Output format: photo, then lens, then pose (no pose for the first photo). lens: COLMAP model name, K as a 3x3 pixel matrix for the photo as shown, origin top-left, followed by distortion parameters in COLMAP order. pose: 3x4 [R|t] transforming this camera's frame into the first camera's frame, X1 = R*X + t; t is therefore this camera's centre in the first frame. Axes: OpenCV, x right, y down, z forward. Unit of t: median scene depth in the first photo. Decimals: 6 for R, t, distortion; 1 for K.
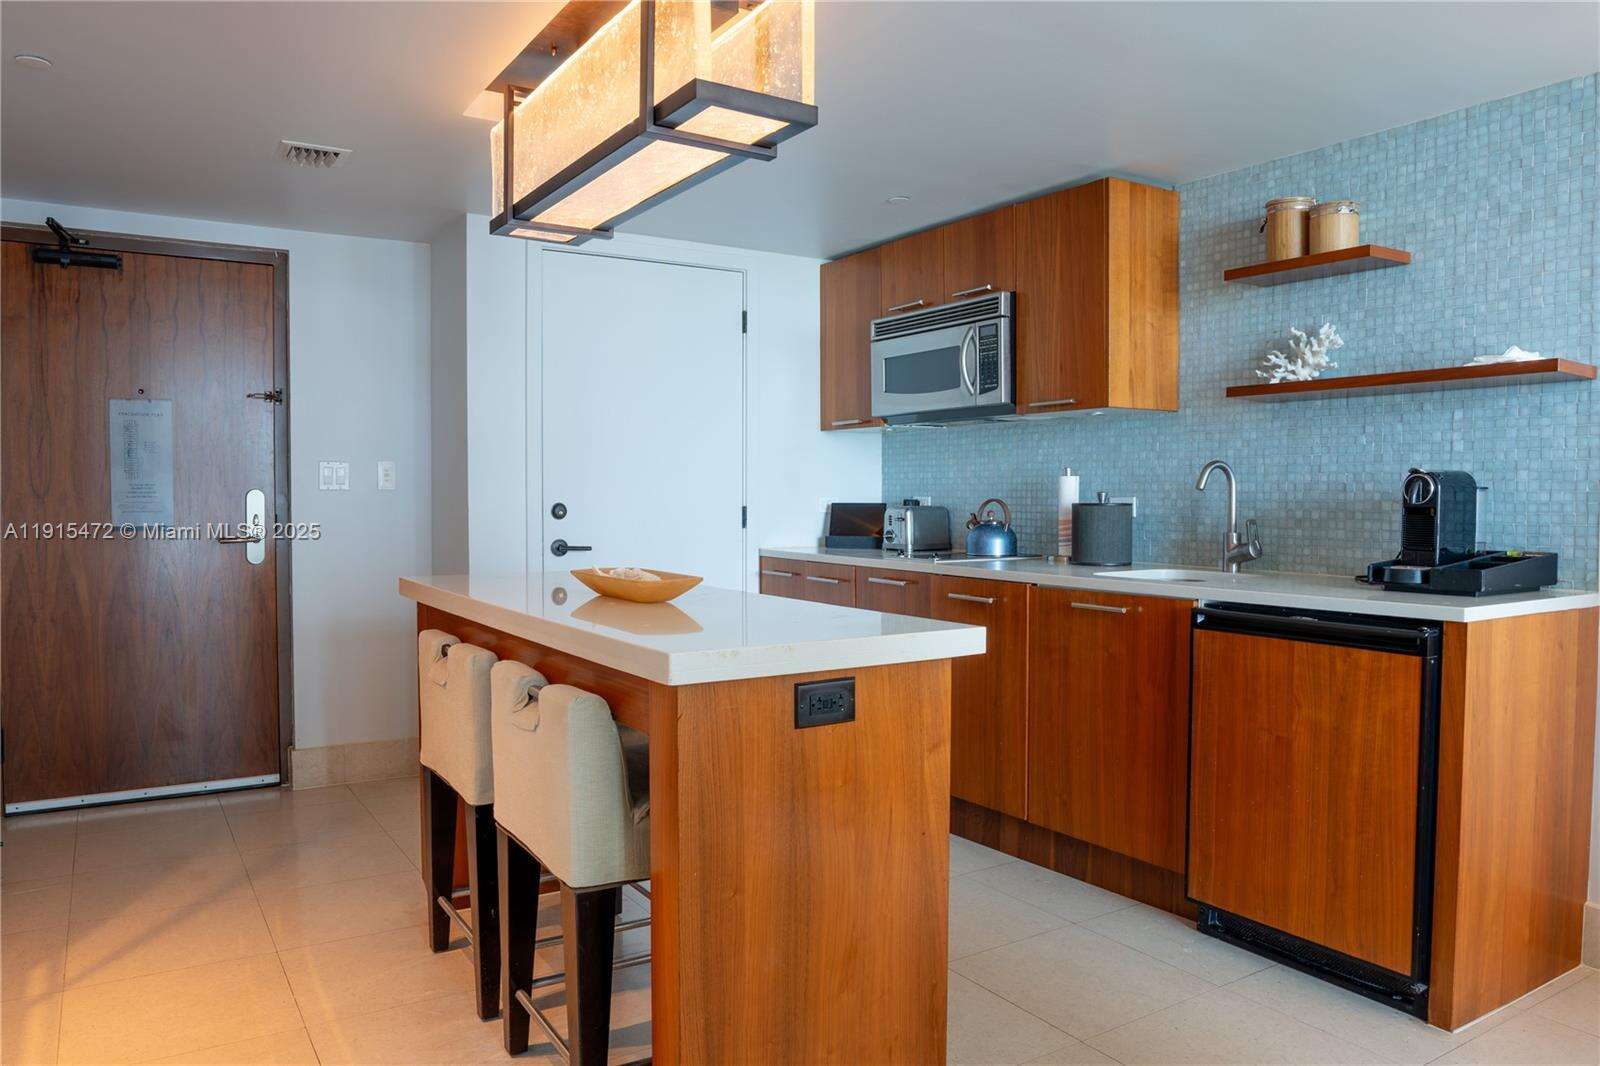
lens RADIAL K [[1117.0, 0, 795.2], [0, 1117.0, 533.0], [0, 0, 1]] dist [-0.067485, 0.032384]
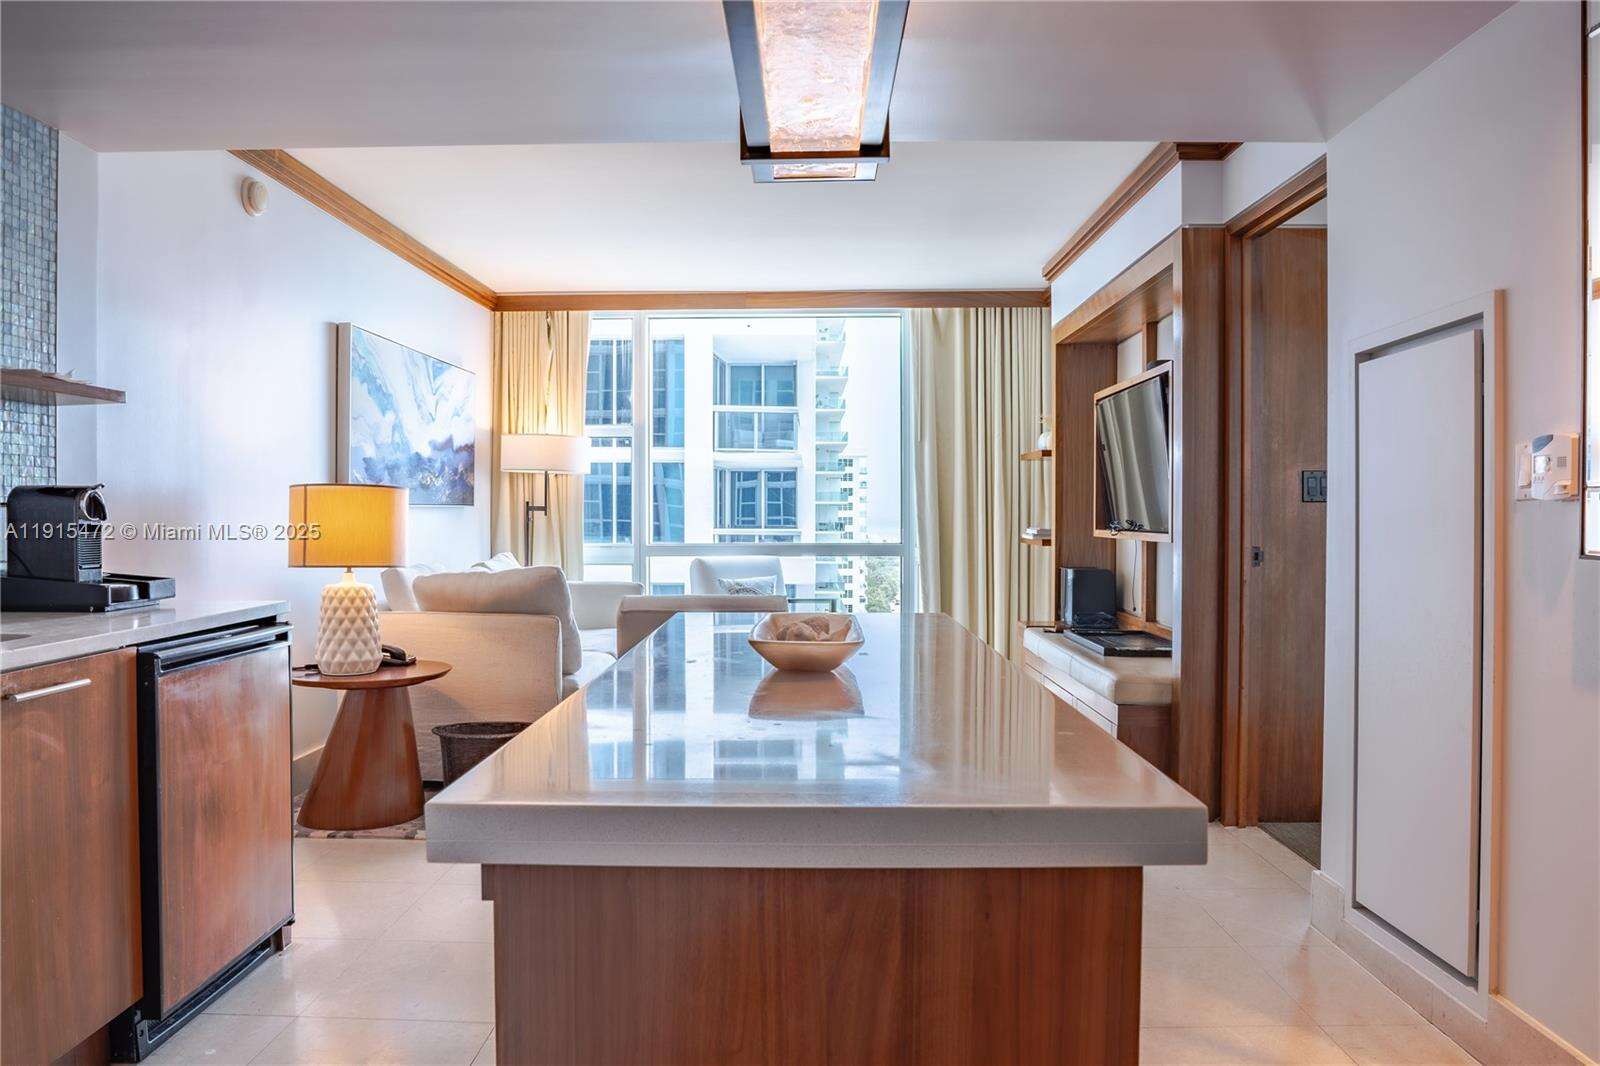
lens RADIAL K [[1117.0, 0, 795.2], [0, 1117.0, 533.0], [0, 0, 1]] dist [-0.067485, 0.032384]
pose [[-0.833875, -0.011202, 0.551840, -0.392153], [0.018964, 0.998622, 0.048929, -0.041254], [-0.551628, 0.051266, -0.832513, 1.183723]]
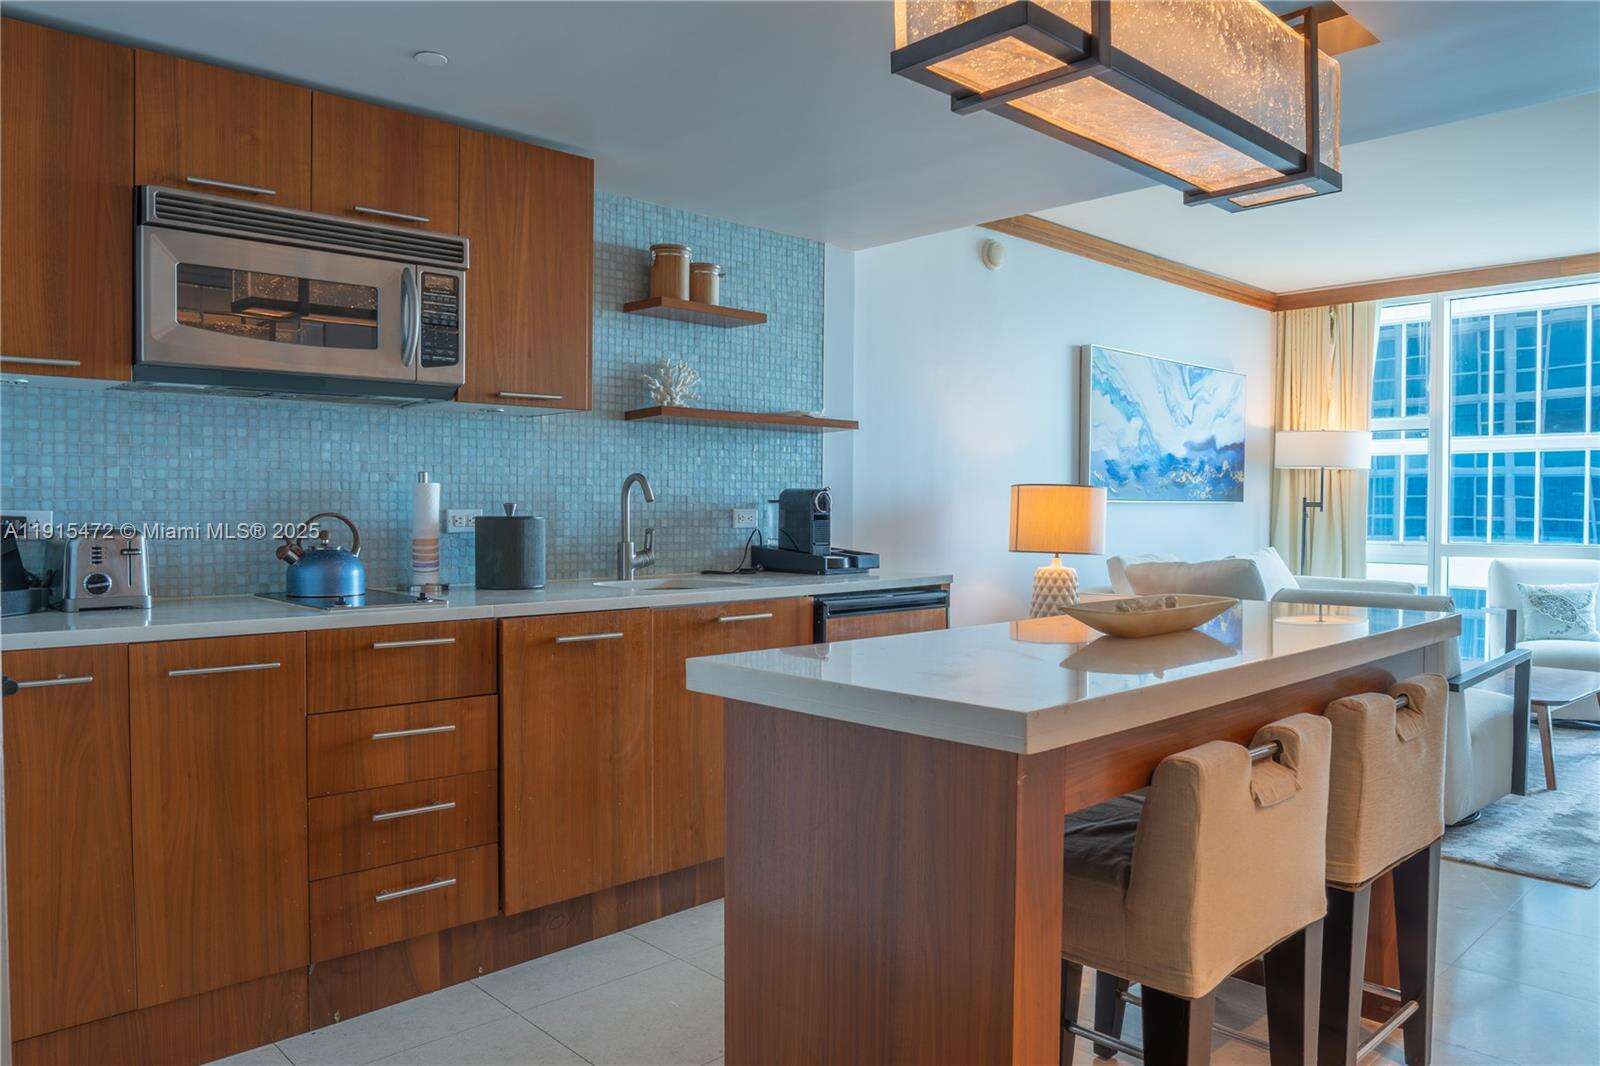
lens RADIAL K [[1117.0, 0, 795.2], [0, 1117.0, 533.0], [0, 0, 1]] dist [-0.067485, 0.032384]
pose [[-0.192493, -0.025297, 0.980972, -0.682574], [0.032131, 0.998969, 0.032066, -0.038361], [-0.980772, 0.037692, -0.191482, 1.063085]]
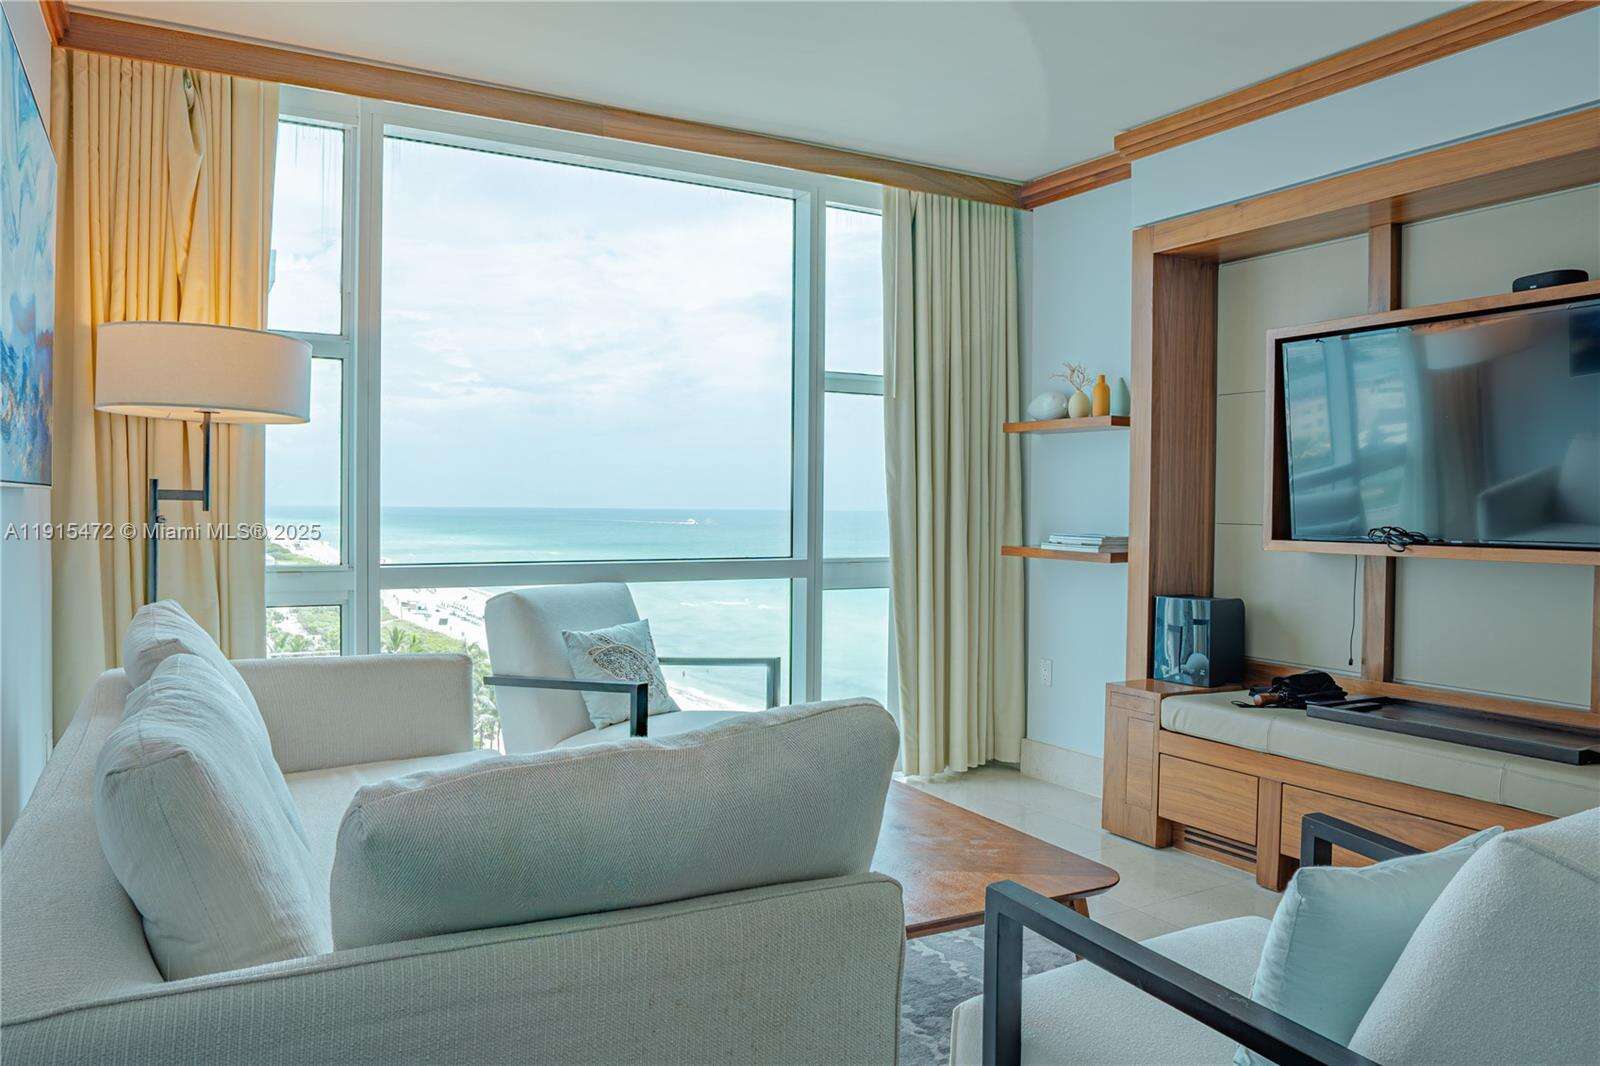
lens RADIAL K [[1117.0, 0, 795.2], [0, 1117.0, 533.0], [0, 0, 1]] dist [-0.067485, 0.032384]
pose [[-0.998882, -0.012609, 0.045551, 0.606960], [-0.009685, 0.997912, 0.063860, -0.026300], [-0.046261, 0.063348, -0.996919, 0.613196]]
